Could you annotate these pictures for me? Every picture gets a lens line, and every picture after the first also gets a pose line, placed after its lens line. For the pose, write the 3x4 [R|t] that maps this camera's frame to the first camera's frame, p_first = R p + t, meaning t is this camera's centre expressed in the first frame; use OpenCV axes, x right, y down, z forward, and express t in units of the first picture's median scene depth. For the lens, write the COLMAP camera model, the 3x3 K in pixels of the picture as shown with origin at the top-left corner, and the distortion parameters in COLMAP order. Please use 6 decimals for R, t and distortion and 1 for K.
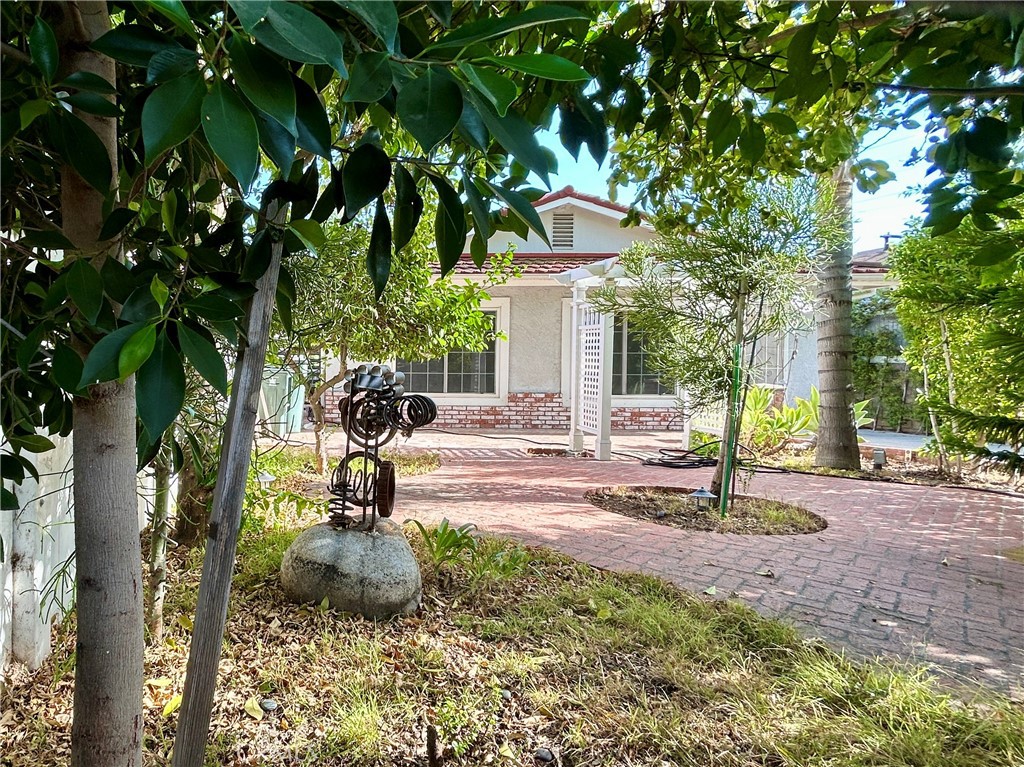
lens RADIAL K [[439.4, 0, 508.5], [0, 439.4, 402.7], [0, 0, 1]] dist [0.000211, 0.000791]
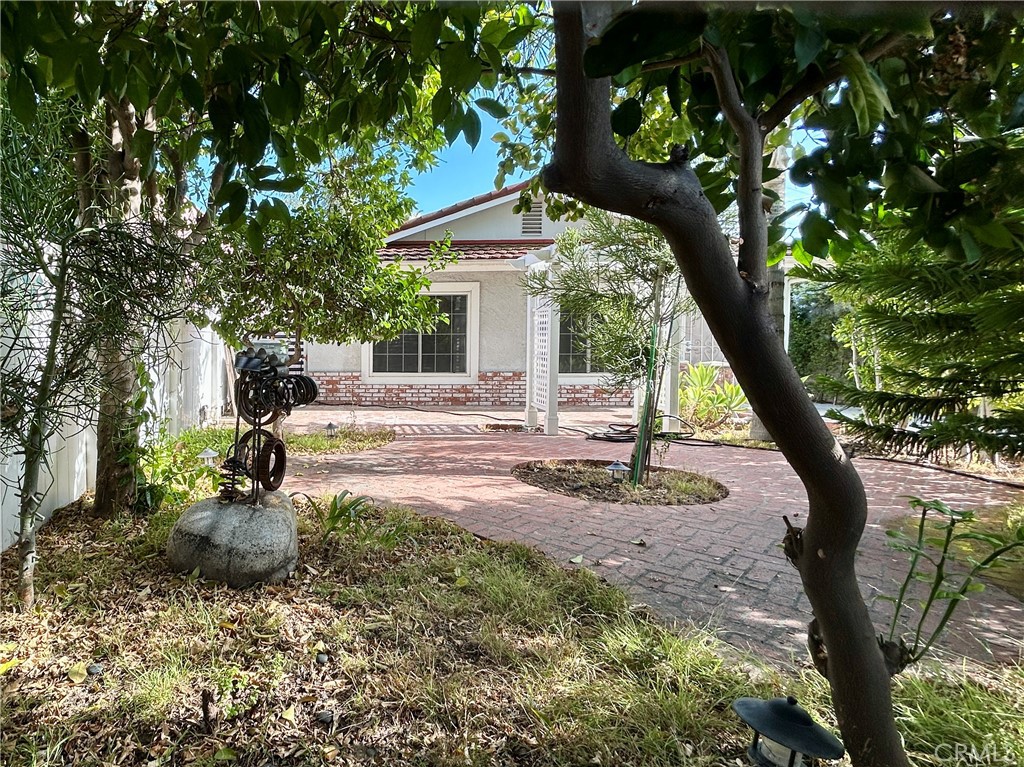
lens RADIAL K [[412.8, 0, 512.0], [0, 412.8, 382.9], [0, 0, 1]] dist [-0.001127, 0.000484]
pose [[0.999917, -0.008084, -0.010047, 0.222952], [0.008125, 0.999959, 0.004073, 0.001047], [0.010014, -0.004154, 0.999941, 0.008882]]
